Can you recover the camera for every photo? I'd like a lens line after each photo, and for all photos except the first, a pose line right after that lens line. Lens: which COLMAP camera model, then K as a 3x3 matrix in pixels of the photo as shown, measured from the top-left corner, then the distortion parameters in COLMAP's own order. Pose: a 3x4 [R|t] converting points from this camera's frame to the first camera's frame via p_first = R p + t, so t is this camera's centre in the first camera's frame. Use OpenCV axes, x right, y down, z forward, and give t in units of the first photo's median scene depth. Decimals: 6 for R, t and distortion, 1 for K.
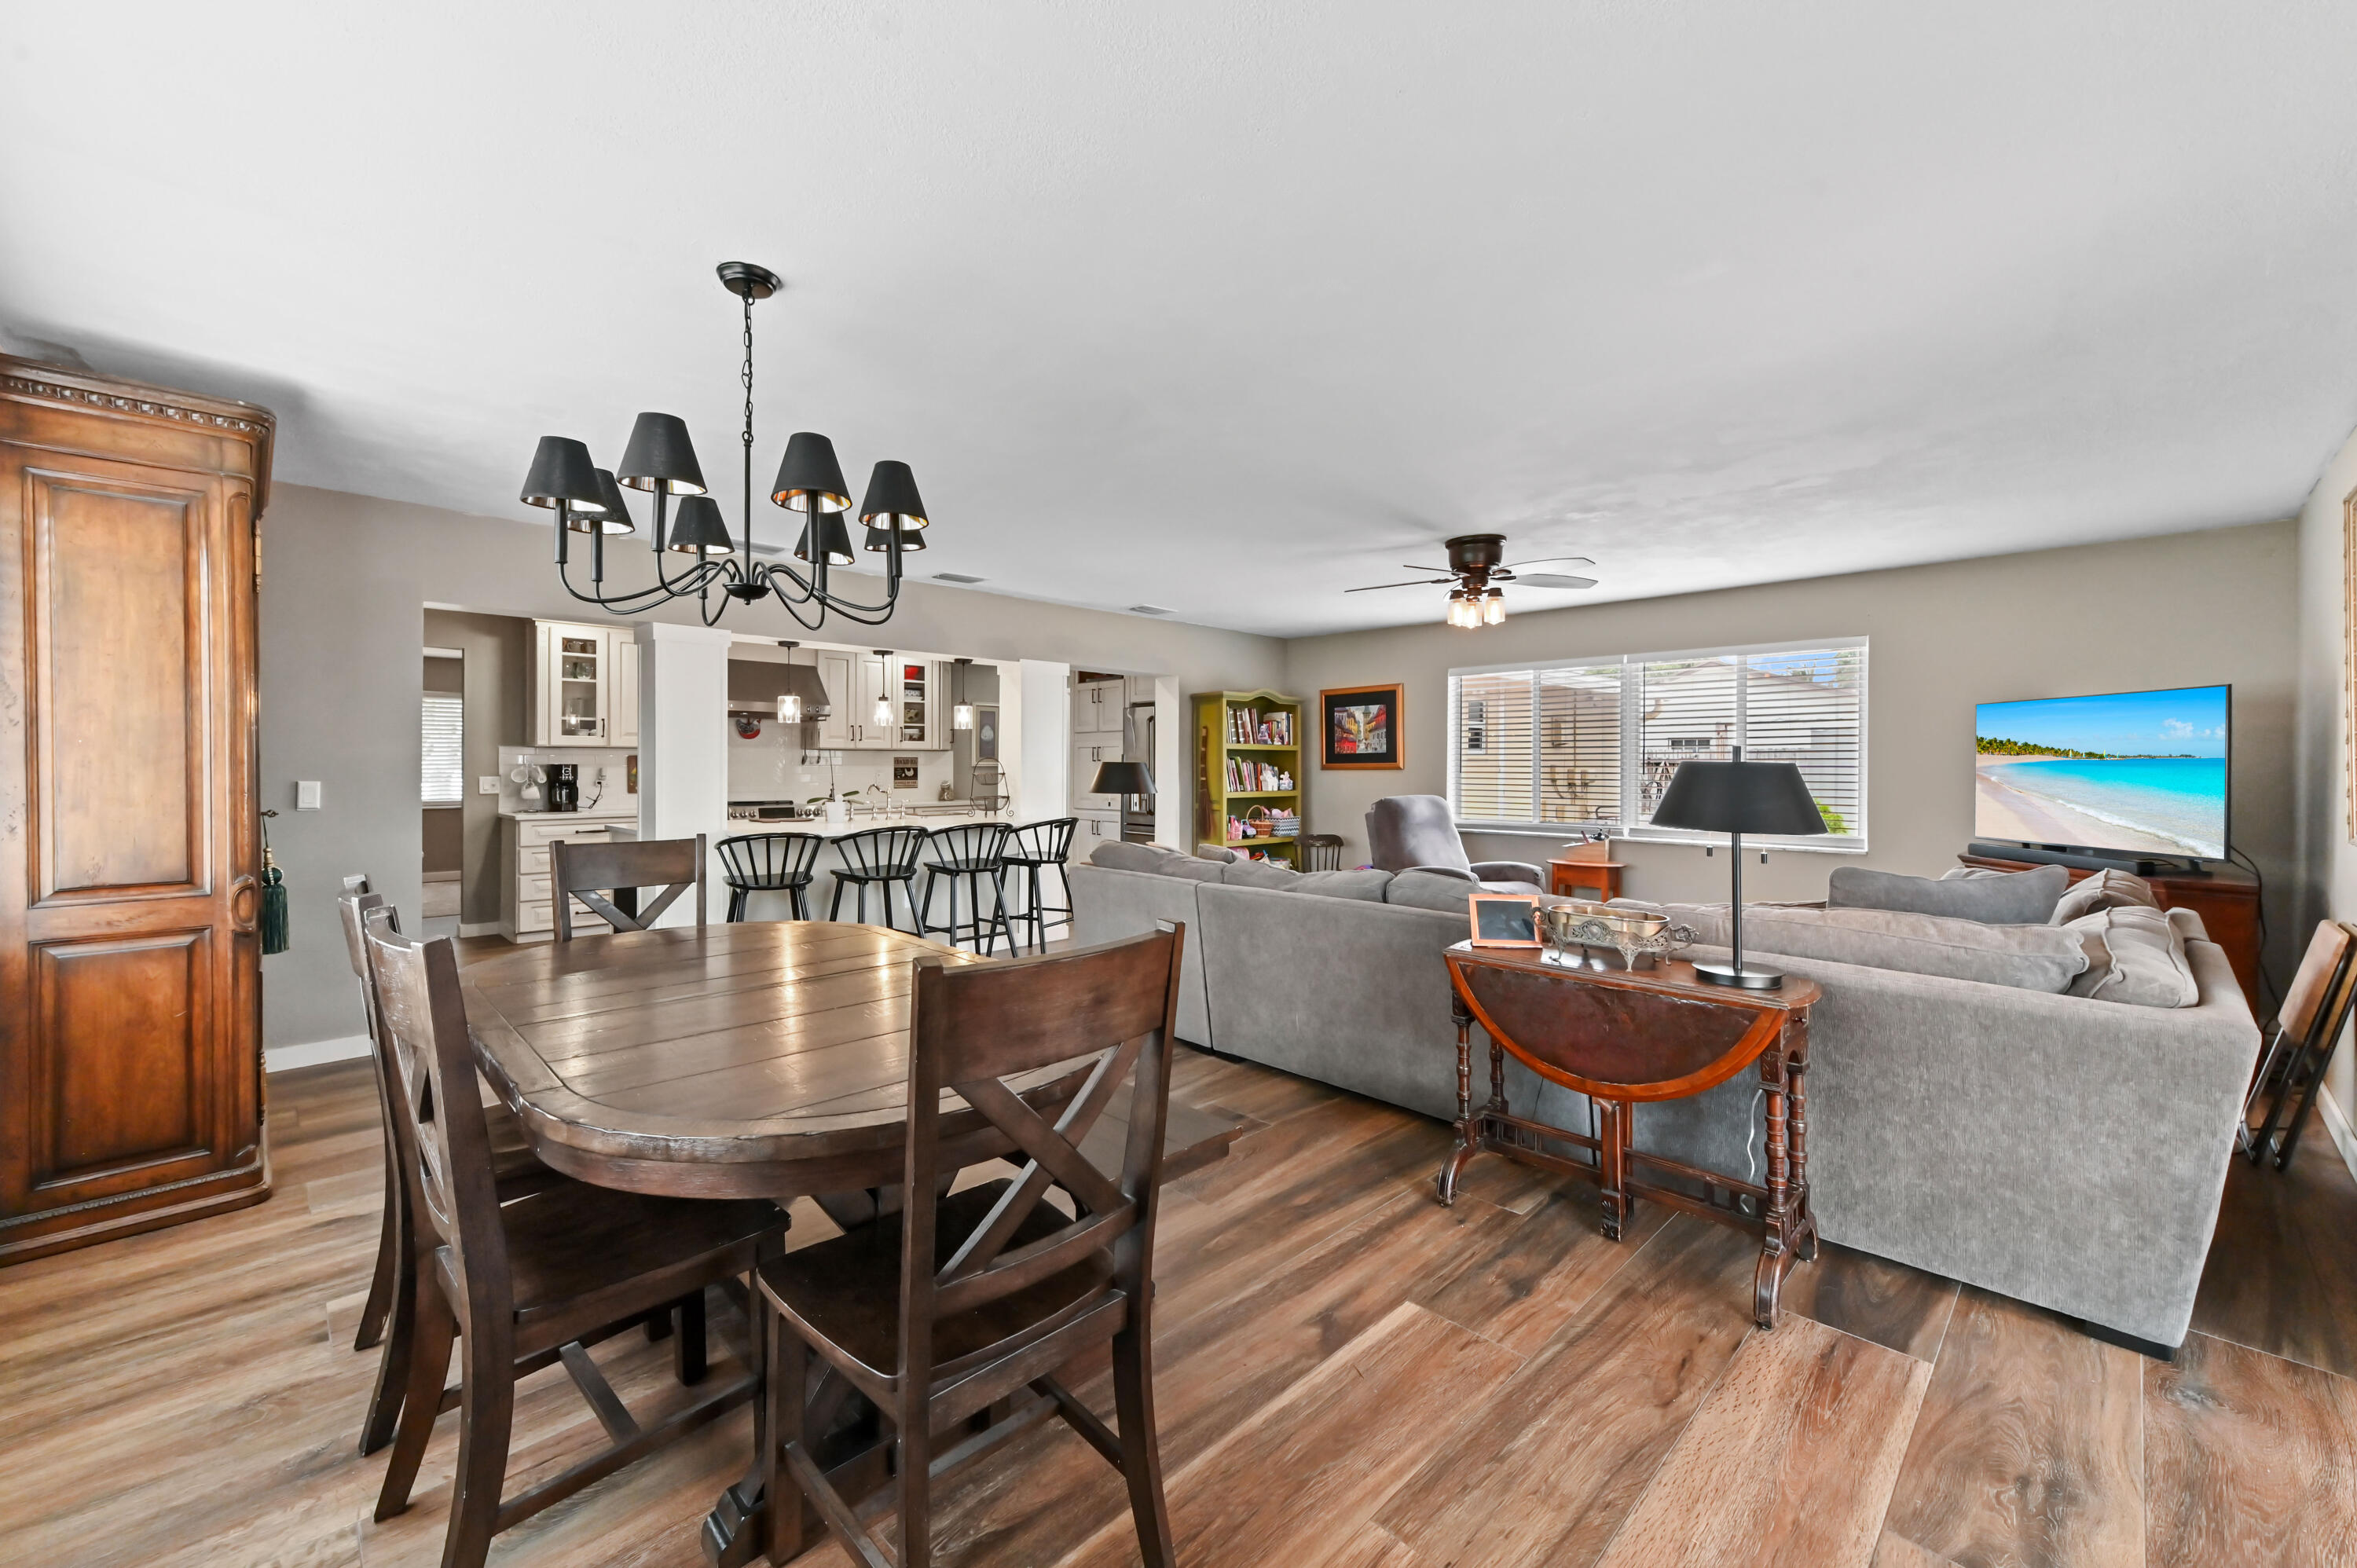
lens RADIAL K [[932.9, 0, 1196.3], [0, 932.9, 776.6], [0, 0, 1]] dist [0.012556, -0.000779]
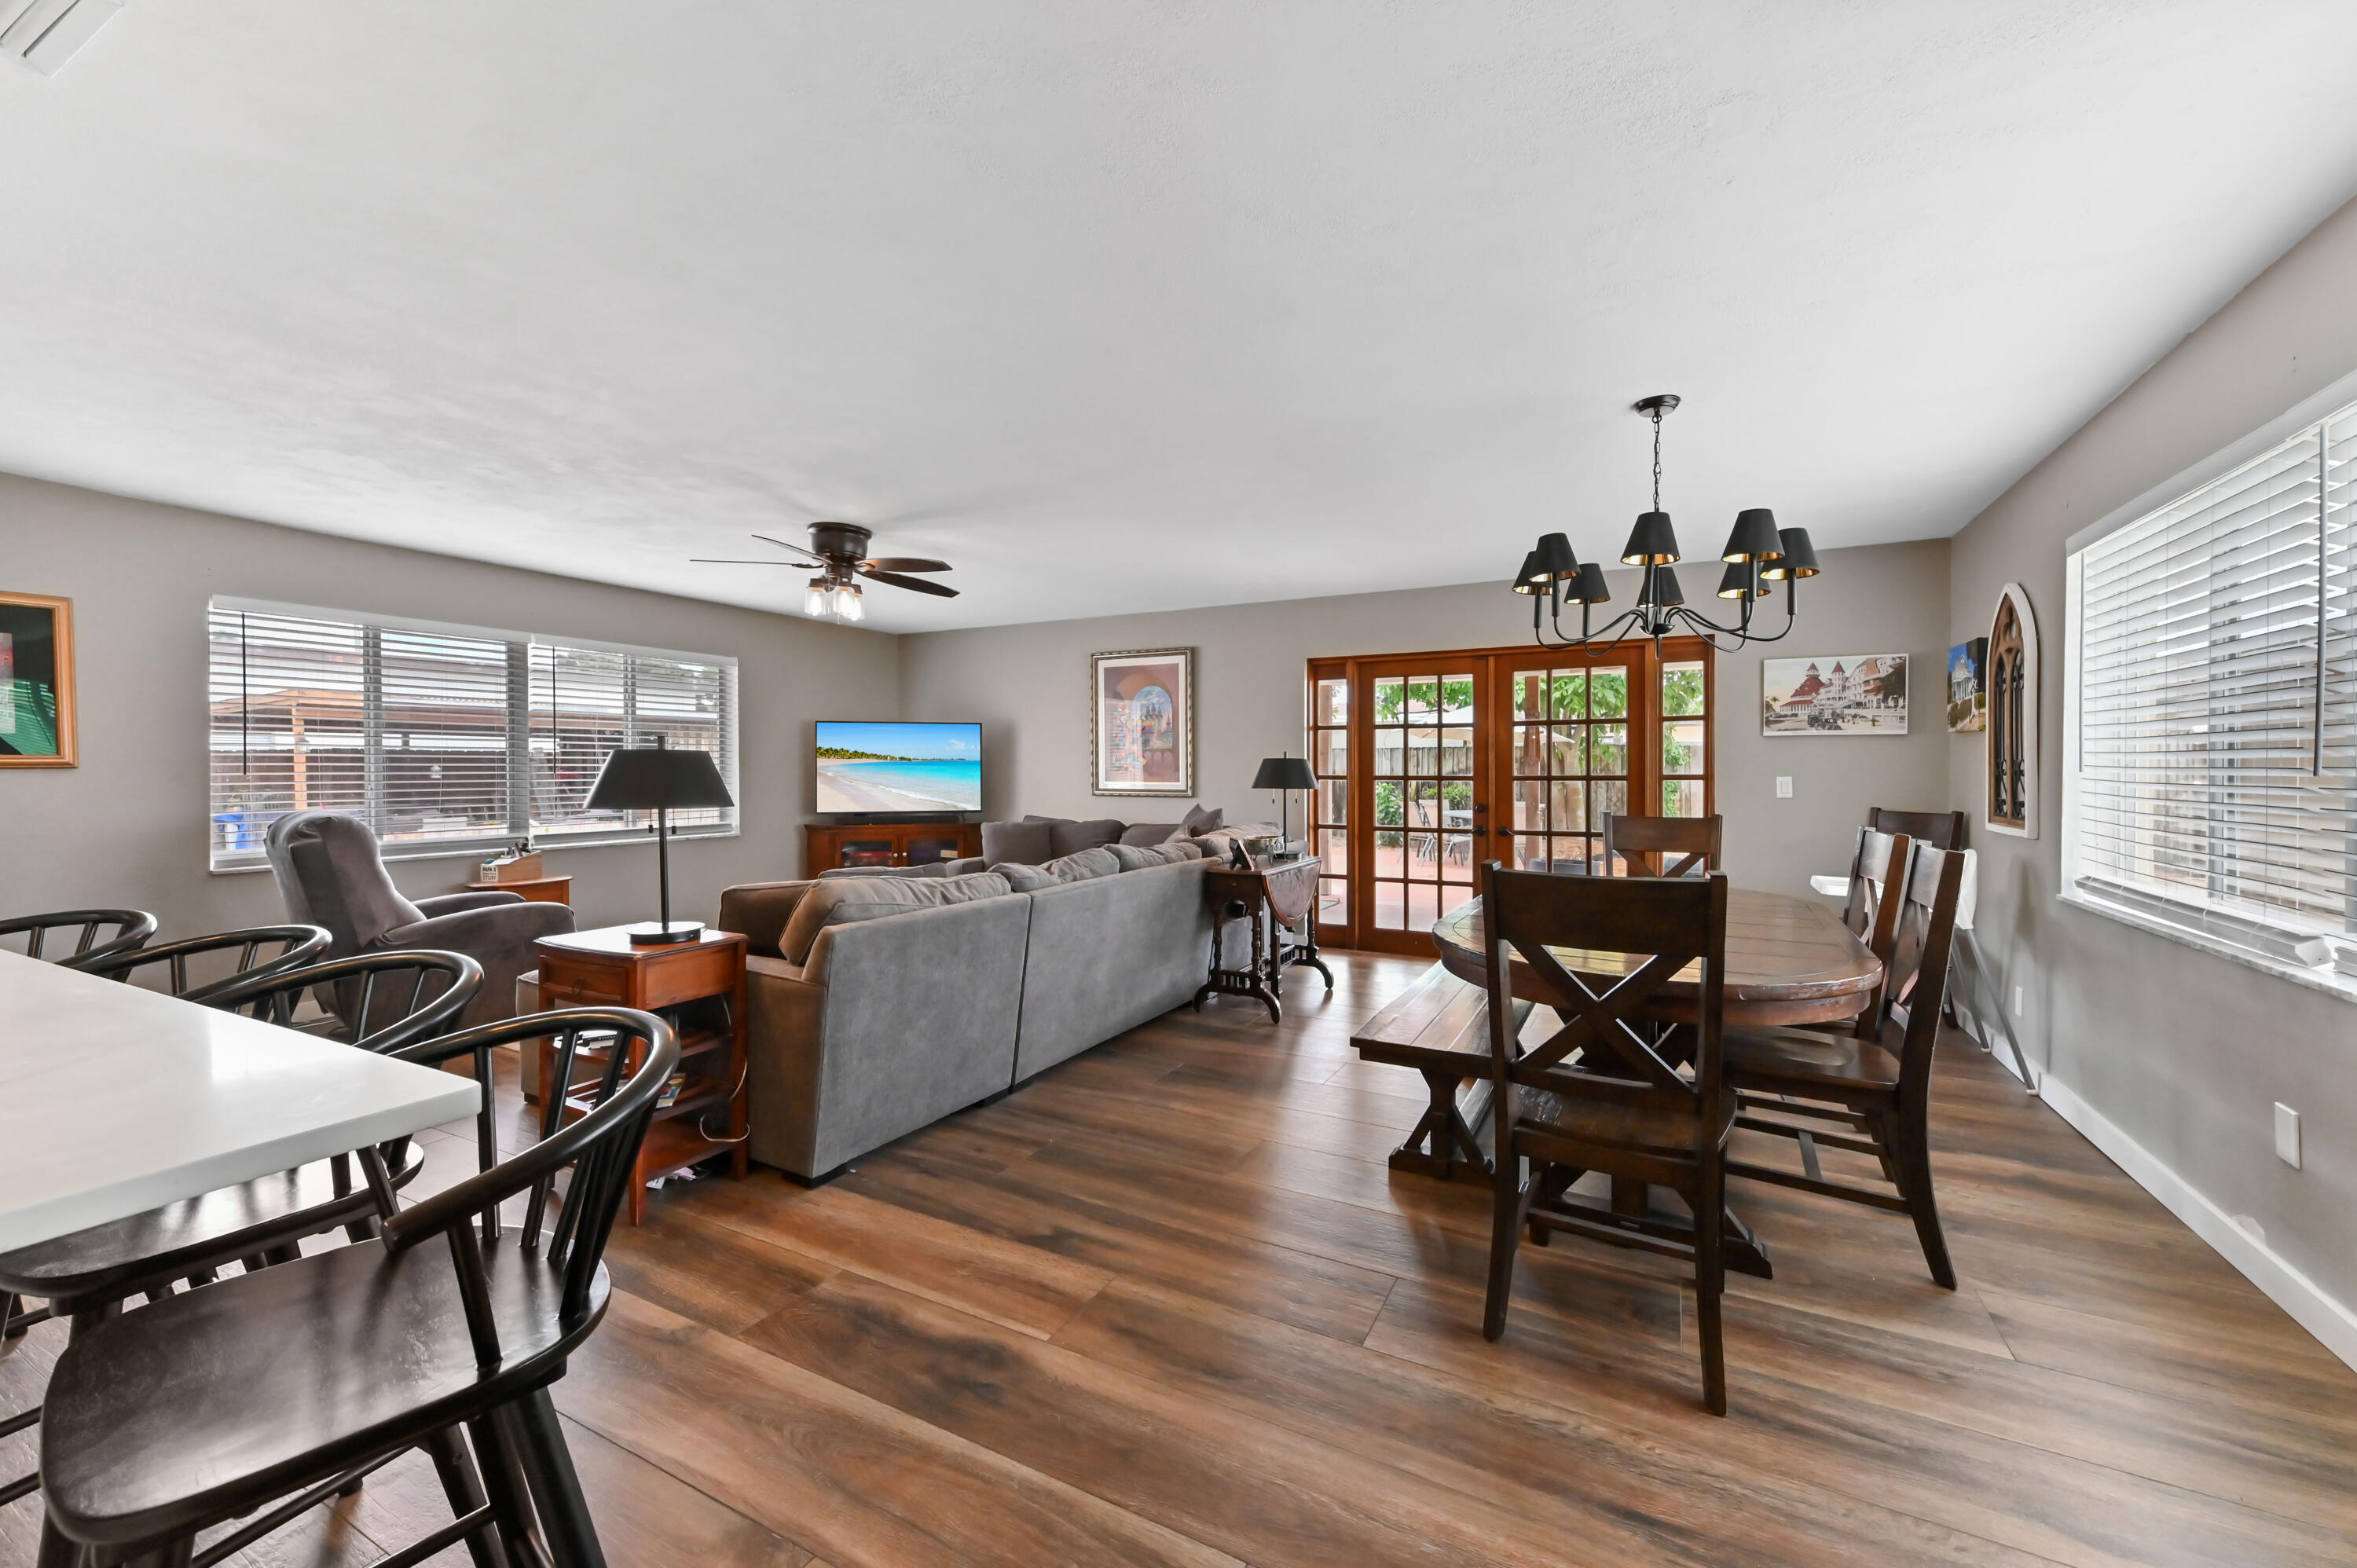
lens RADIAL K [[932.9, 0, 1172.4], [0, 932.9, 772.5], [0, 0, 1]] dist [0.012556, -0.000779]
pose [[-0.293391, -0.003853, 0.955985, -0.504284], [0.011912, 0.999900, 0.007686, -0.003554], [-0.955918, 0.013643, -0.293315, 0.650275]]
